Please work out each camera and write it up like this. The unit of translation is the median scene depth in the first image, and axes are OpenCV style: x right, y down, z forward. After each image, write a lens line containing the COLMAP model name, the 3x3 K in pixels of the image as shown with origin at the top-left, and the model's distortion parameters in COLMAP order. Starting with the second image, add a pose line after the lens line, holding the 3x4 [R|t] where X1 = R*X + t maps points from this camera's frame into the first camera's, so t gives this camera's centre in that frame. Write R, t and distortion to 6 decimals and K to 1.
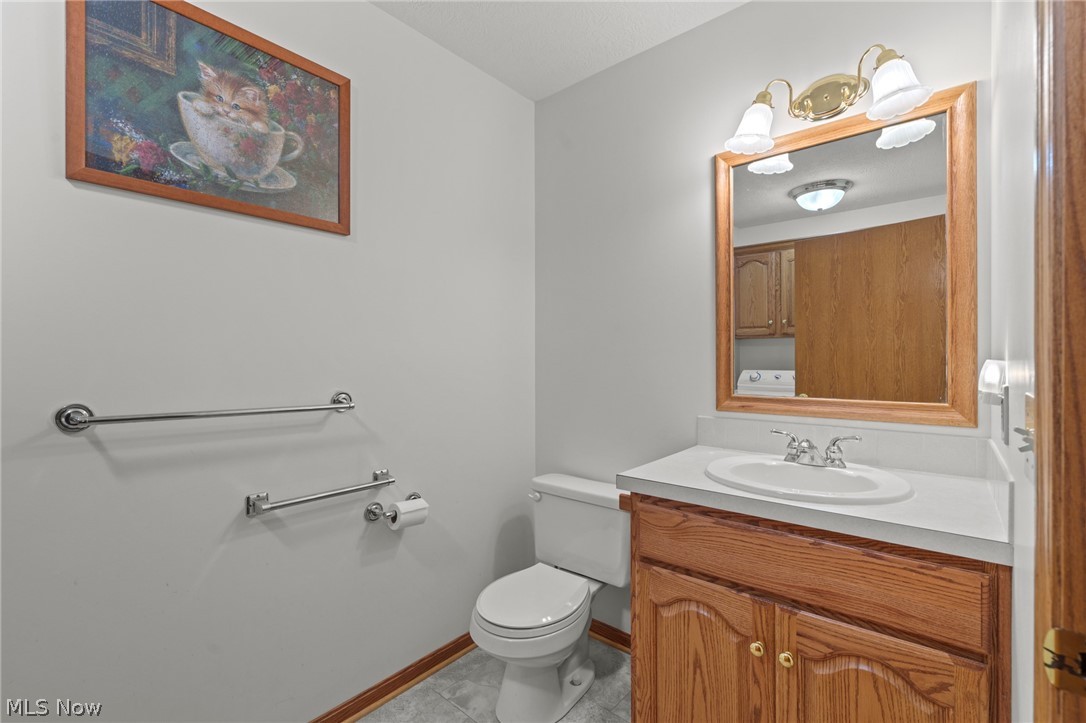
lens RADIAL K [[466.7, 0, 543.0], [0, 466.7, 361.5], [0, 0, 1]] dist [-0.020616, -0.000134]
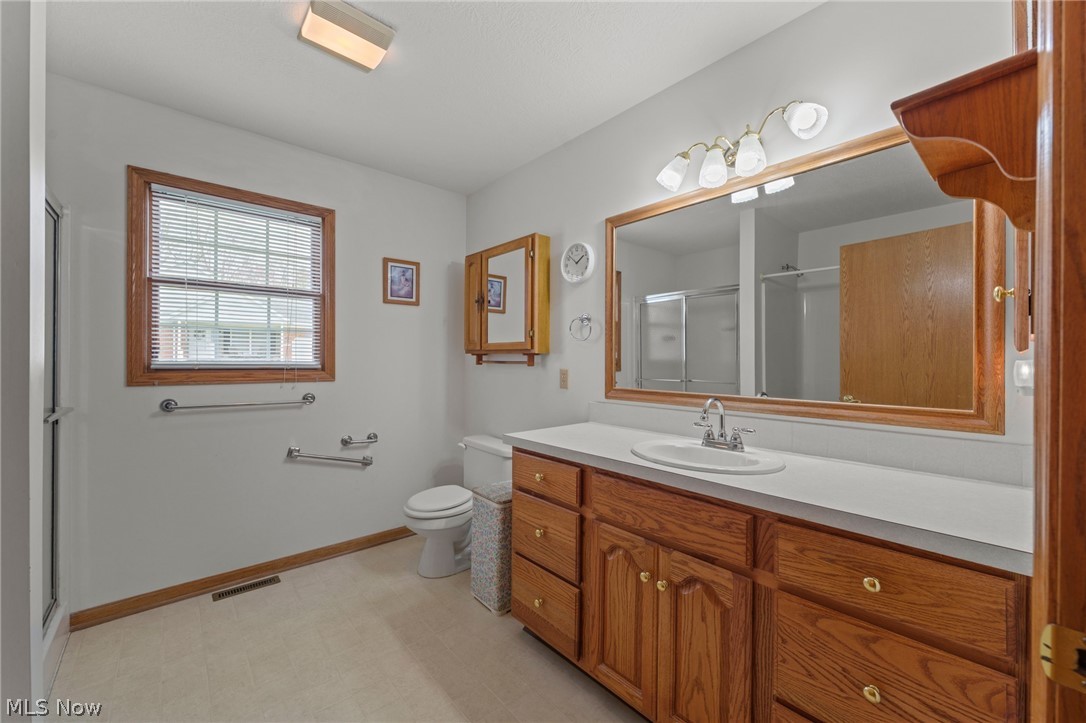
lens RADIAL K [[427.6, 0, 543.0], [0, 427.6, 361.5], [0, 0, 1]] dist [0.000841, 0.000082]
pose [[0.989103, 0.016578, -0.146286, 0.256396], [-0.016889, 0.999857, -0.000888, -0.002679], [0.146250, 0.003349, 0.989242, -0.217580]]
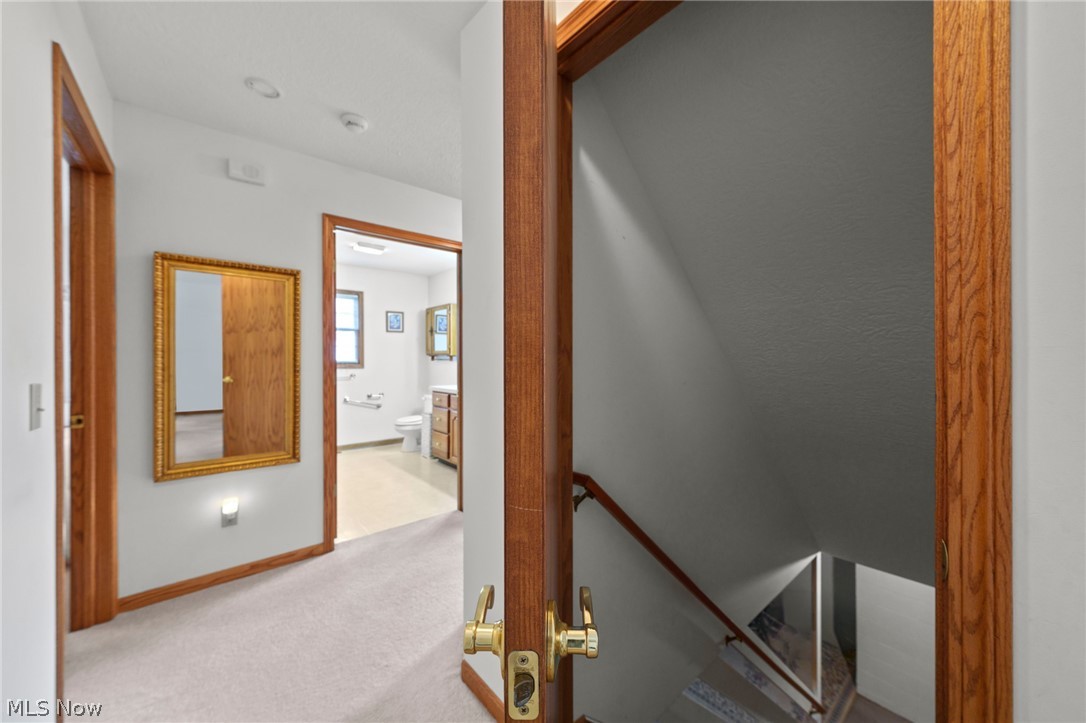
lens RADIAL K [[399.3, 0, 544.2], [0, 399.3, 359.3], [0, 0, 1]] dist [0.002318, -0.000114]
pose [[0.986882, 0.009375, -0.161168, 0.664617], [-0.009800, 0.999950, -0.001842, -0.002352], [0.161143, 0.003397, 0.986925, -0.851863]]
